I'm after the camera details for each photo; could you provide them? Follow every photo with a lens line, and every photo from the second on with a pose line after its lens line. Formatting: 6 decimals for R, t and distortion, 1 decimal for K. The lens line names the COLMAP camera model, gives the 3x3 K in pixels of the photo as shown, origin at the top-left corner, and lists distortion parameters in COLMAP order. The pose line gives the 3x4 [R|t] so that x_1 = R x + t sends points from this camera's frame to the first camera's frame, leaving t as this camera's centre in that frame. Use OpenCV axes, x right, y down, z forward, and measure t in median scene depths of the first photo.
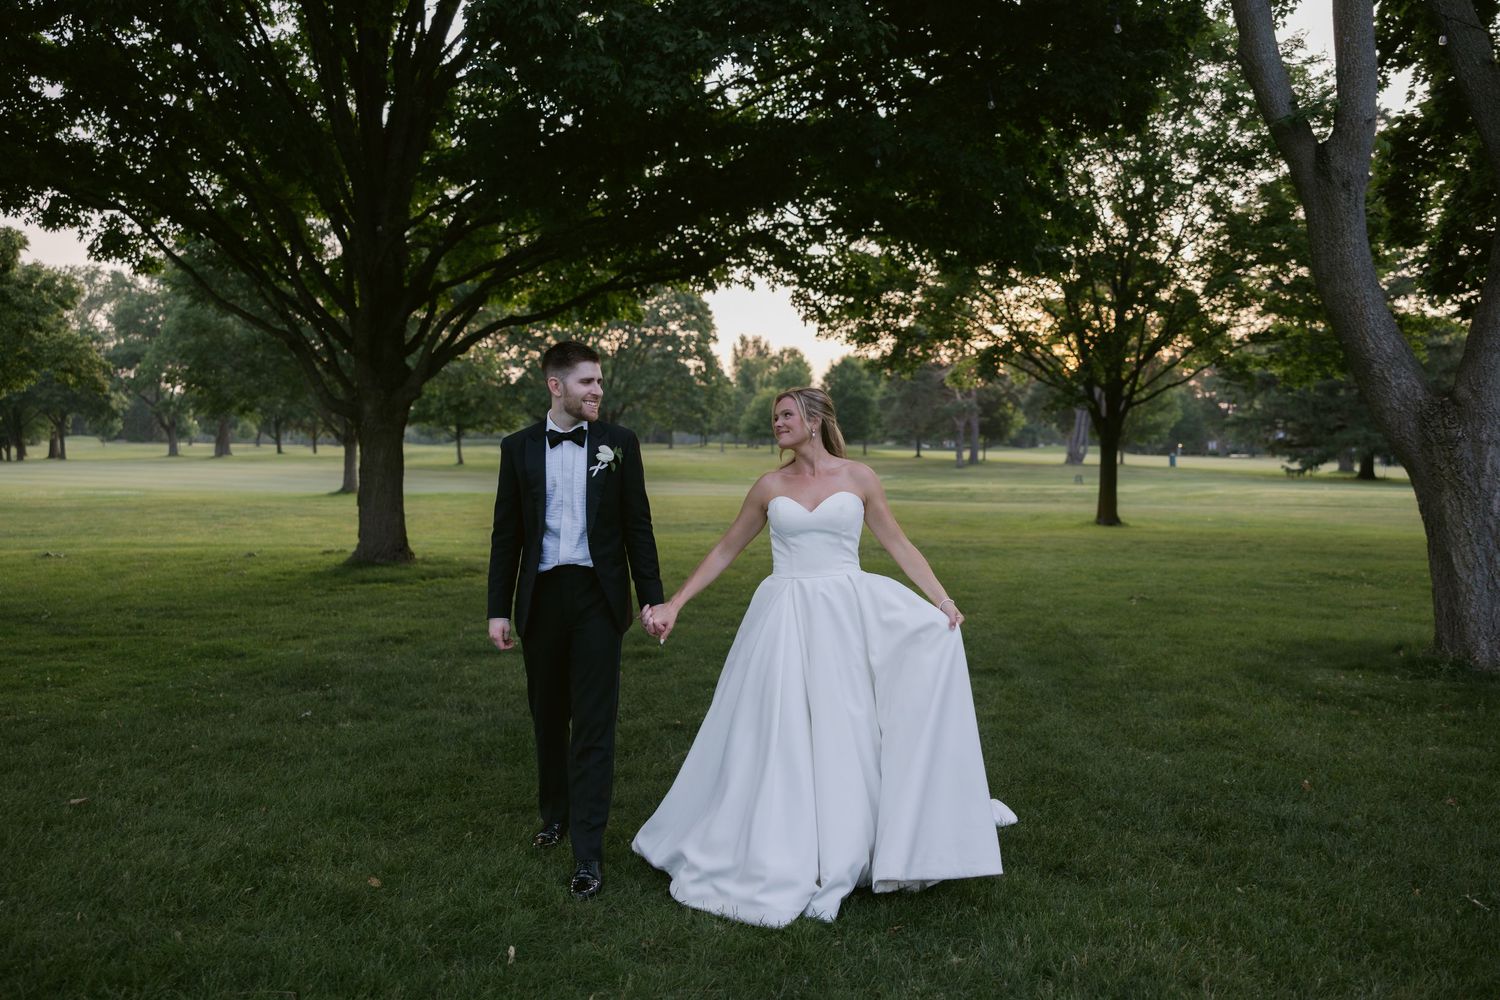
lens RADIAL K [[1167.4, 0, 744.0], [0, 1167.4, 497.3], [0, 0, 1]] dist [0.012846, 0.002115]
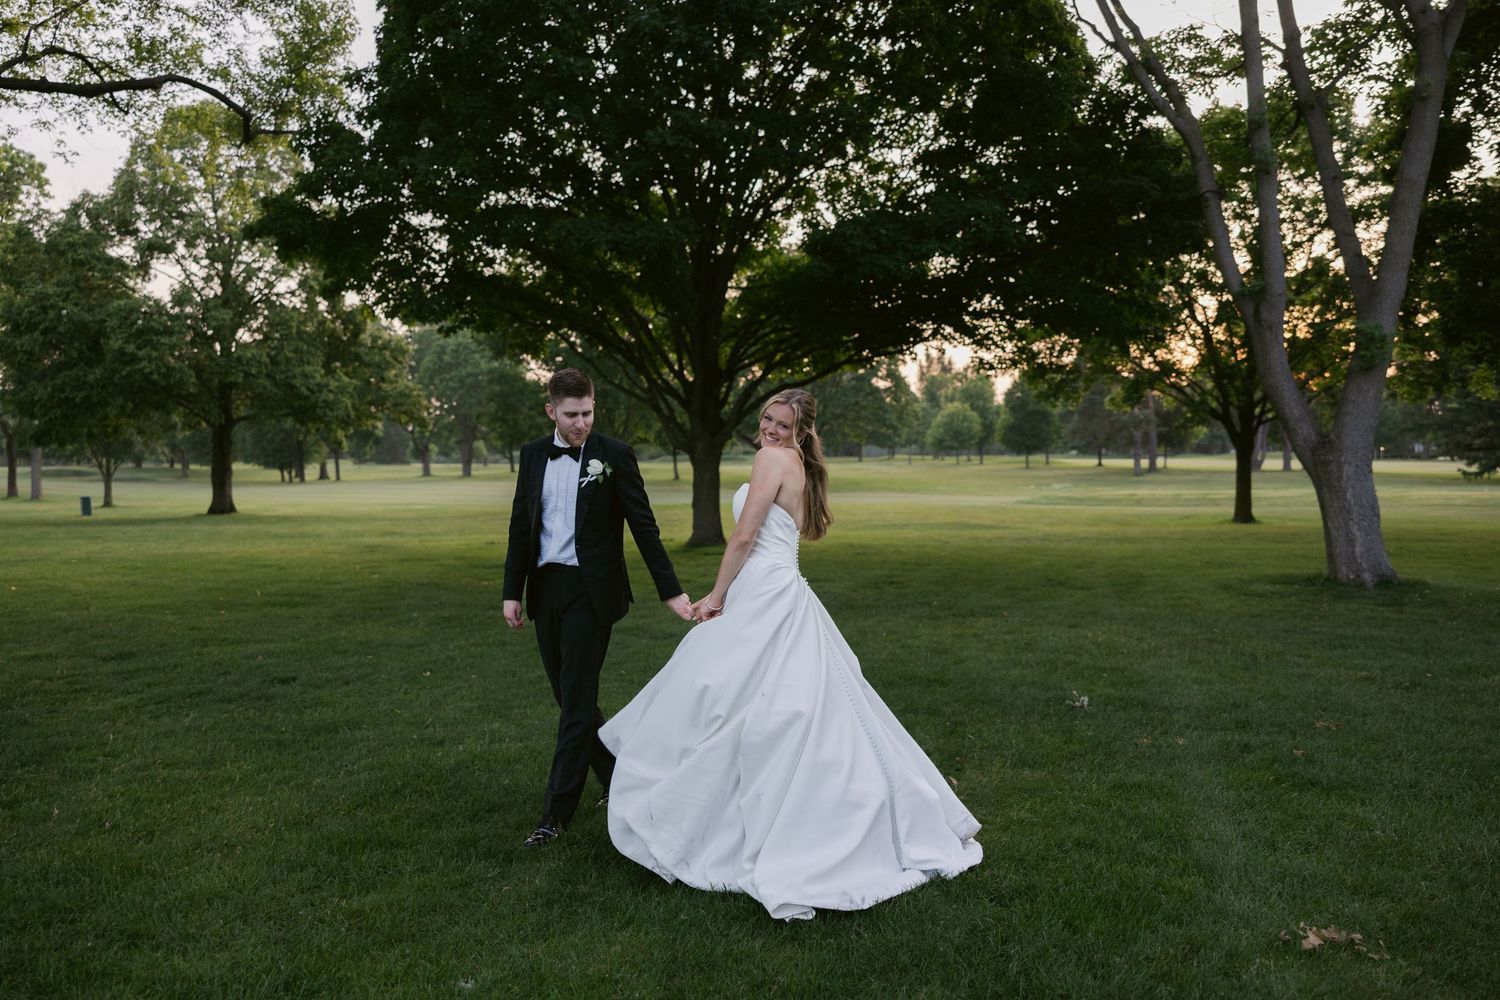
lens RADIAL K [[1167.4, 0, 744.0], [0, 1167.4, 497.3], [0, 0, 1]] dist [0.012846, 0.002115]
pose [[0.987676, -0.012856, -0.155983, -0.008687], [0.011304, 0.999877, -0.010835, 0.005018], [0.156104, 0.008939, 0.987700, -0.271821]]
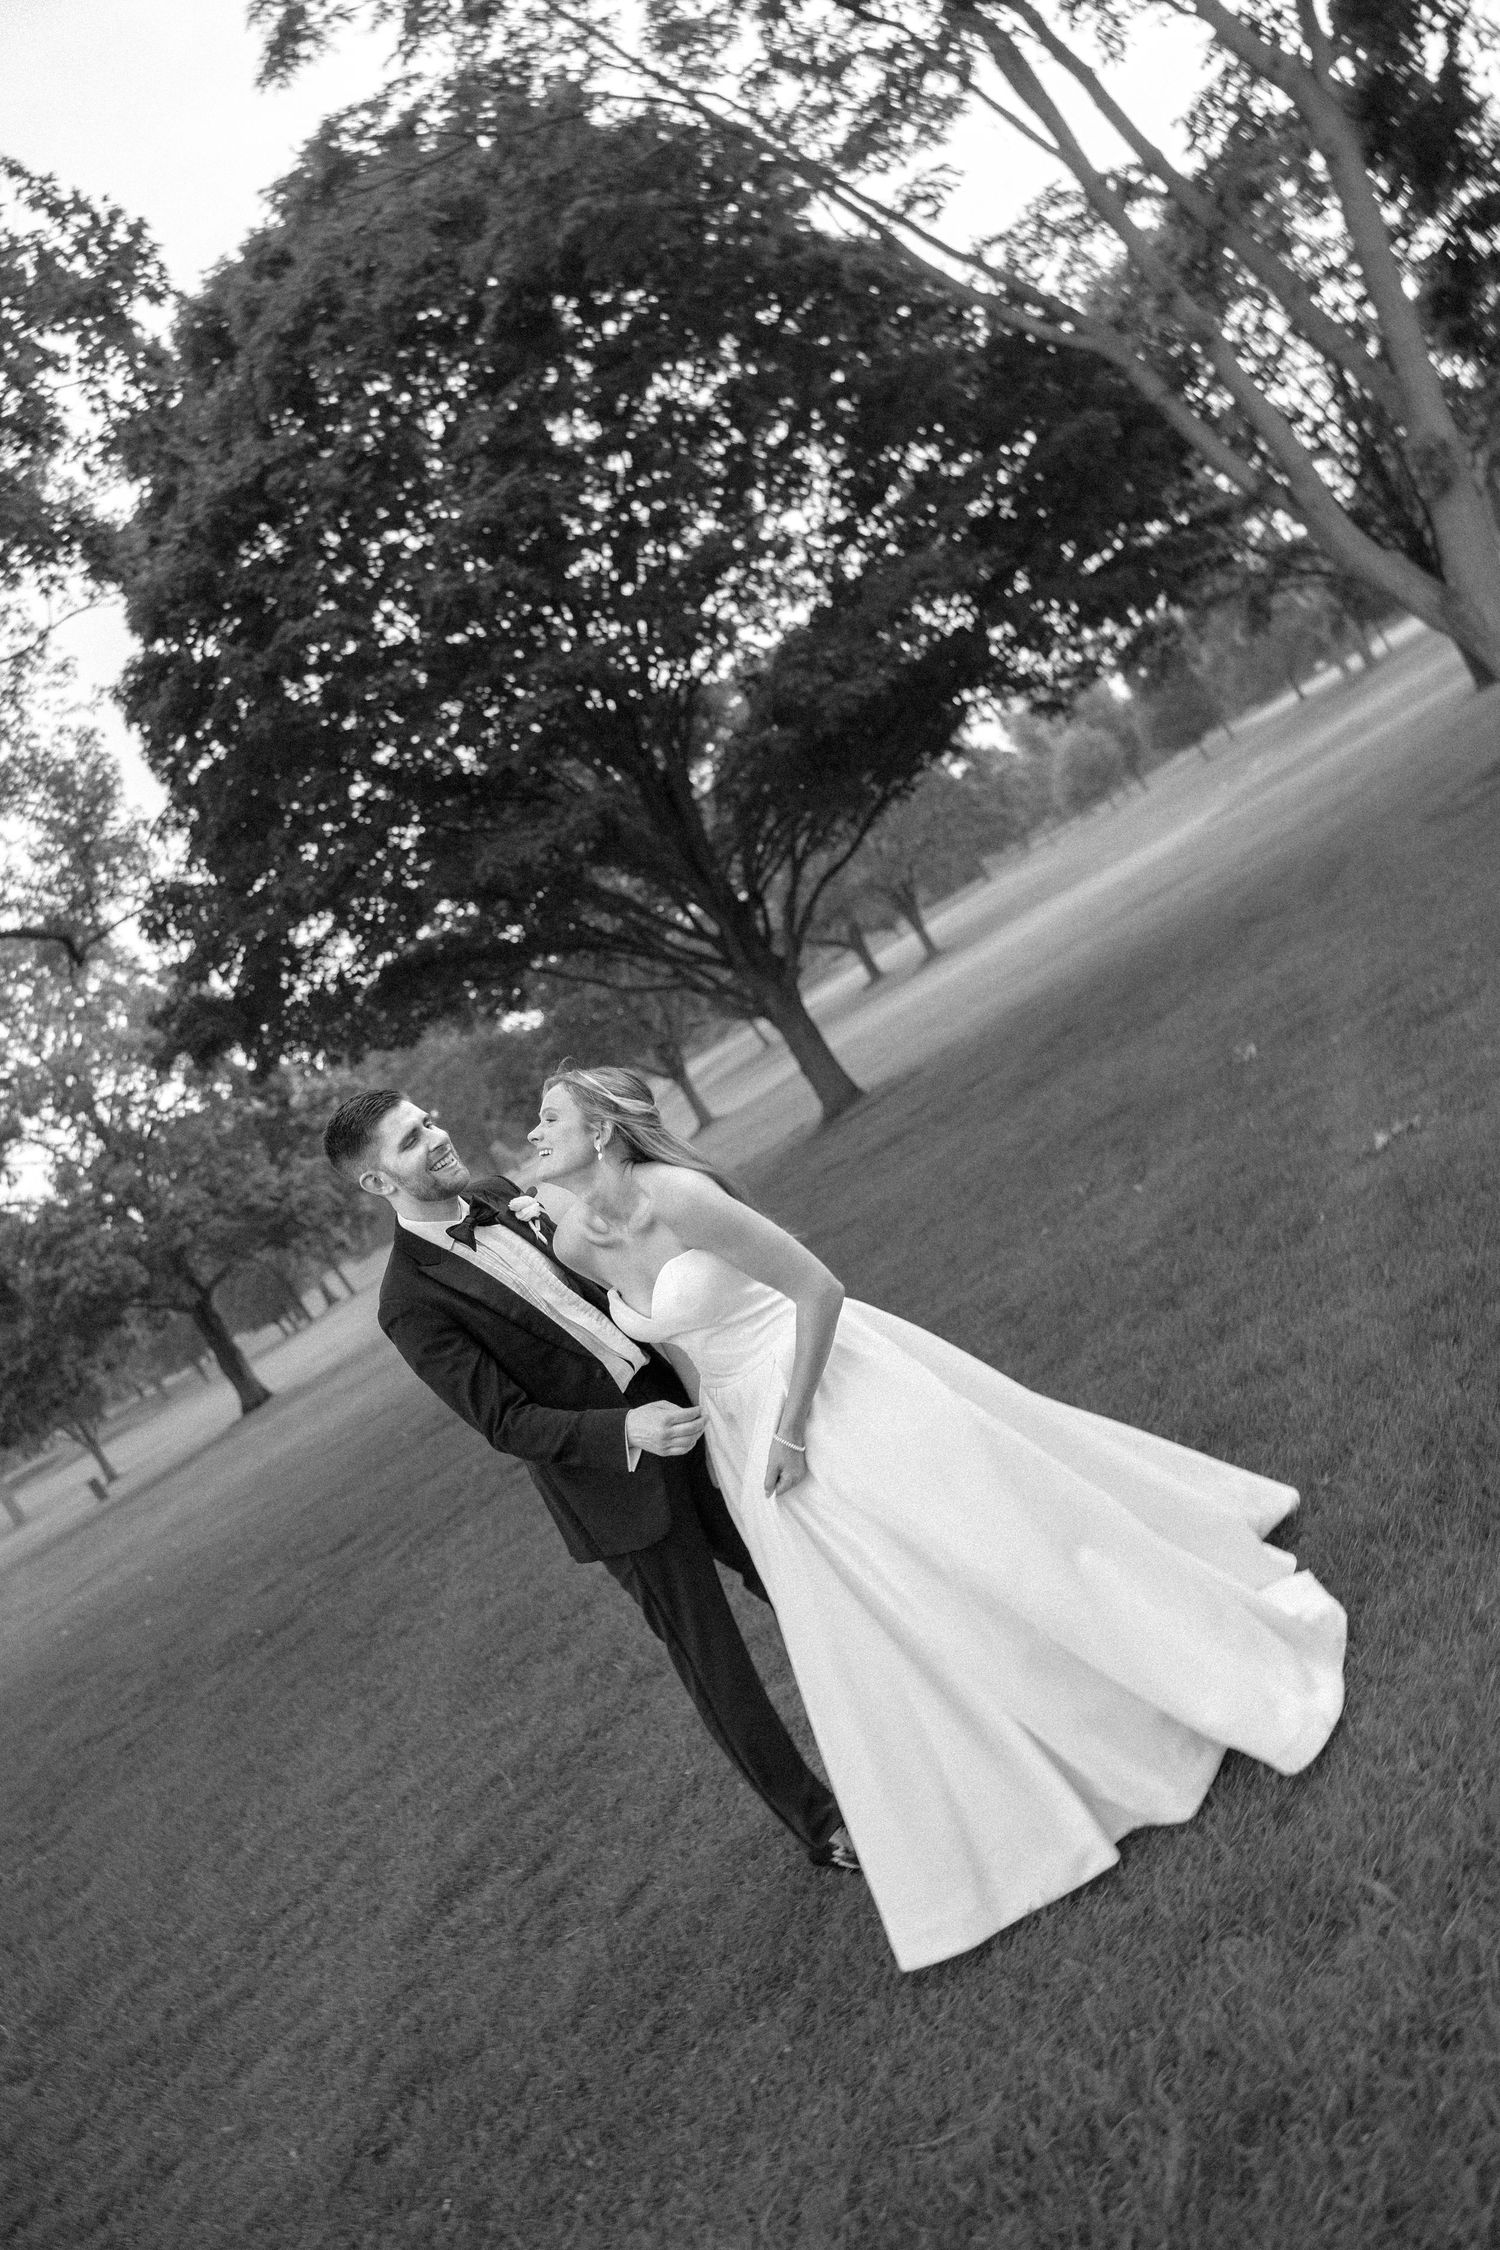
lens RADIAL K [[1751.0, 0, 742.2], [0, 1751.0, 1132.6], [0, 0, 1]] dist [0.012846, 0.002115]
pose [[0.827182, -0.503386, -0.249745, 0.016346], [0.522085, 0.852832, 0.010232, 0.003289], [0.207840, -0.138851, 0.968258, -0.383218]]
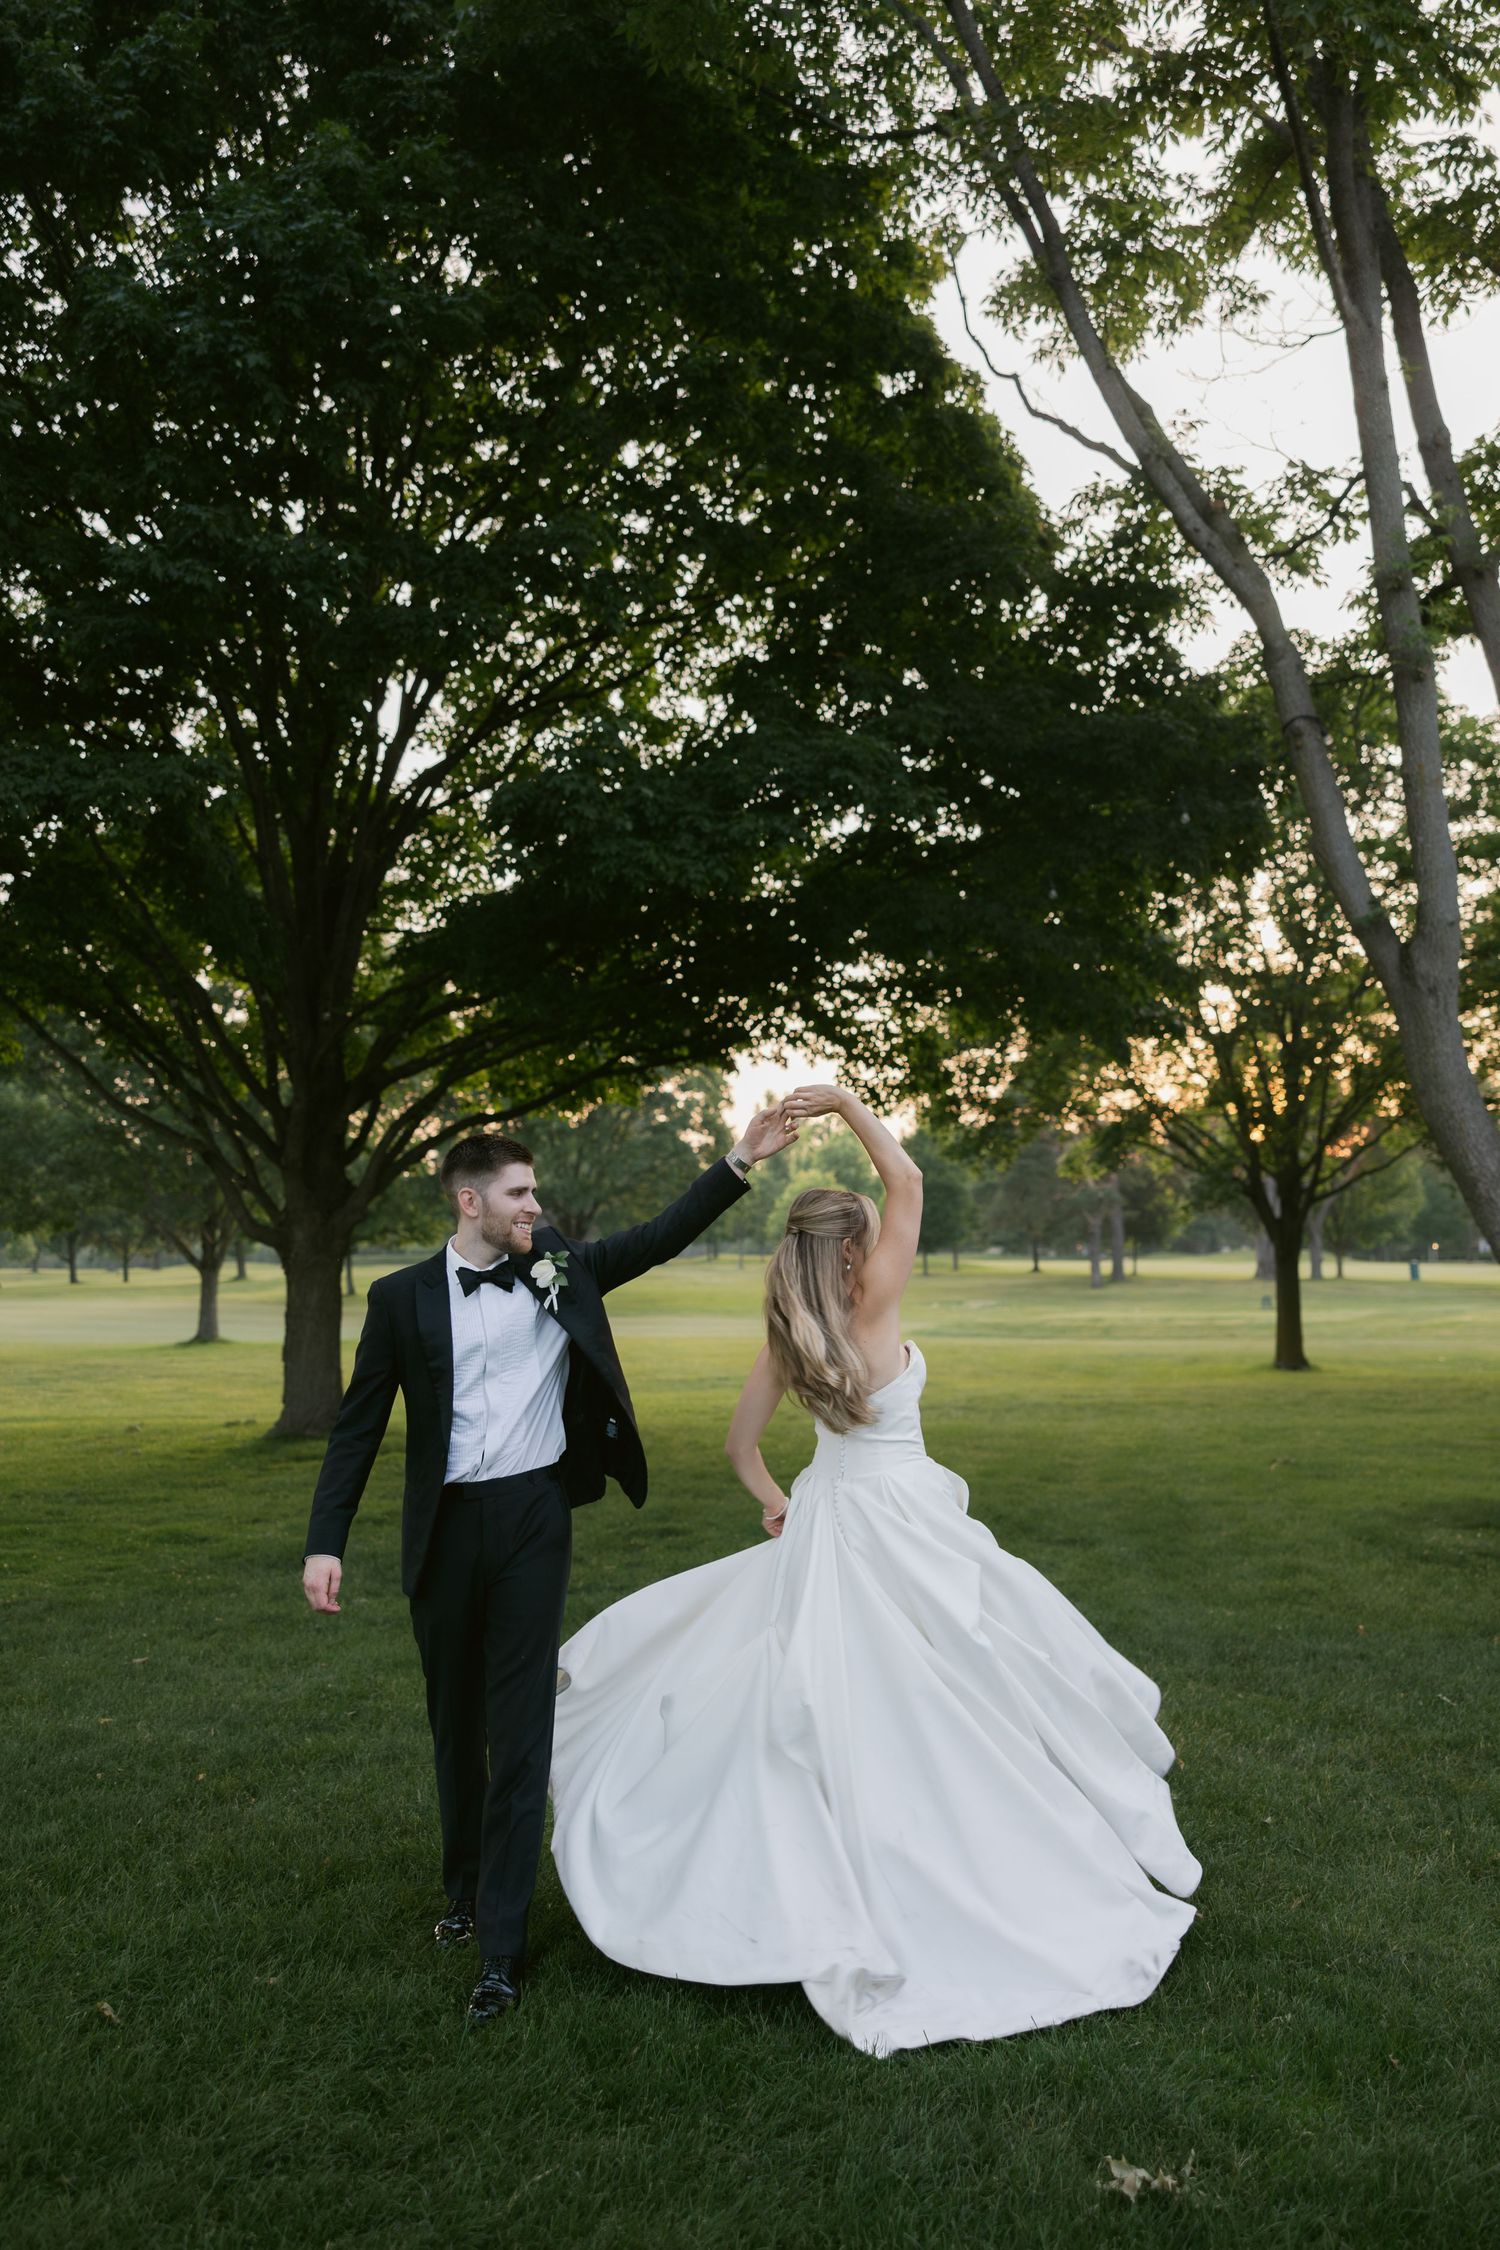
lens RADIAL K [[1807.0, 0, 776.3], [0, 1807.0, 1121.6], [0, 0, 1]] dist [0.014916, 0.002840]
pose [[0.999841, -0.017572, 0.003027, -0.001706], [0.017806, 0.992880, -0.117780, -0.001692], [-0.000936, 0.117815, 0.993035, -0.107627]]
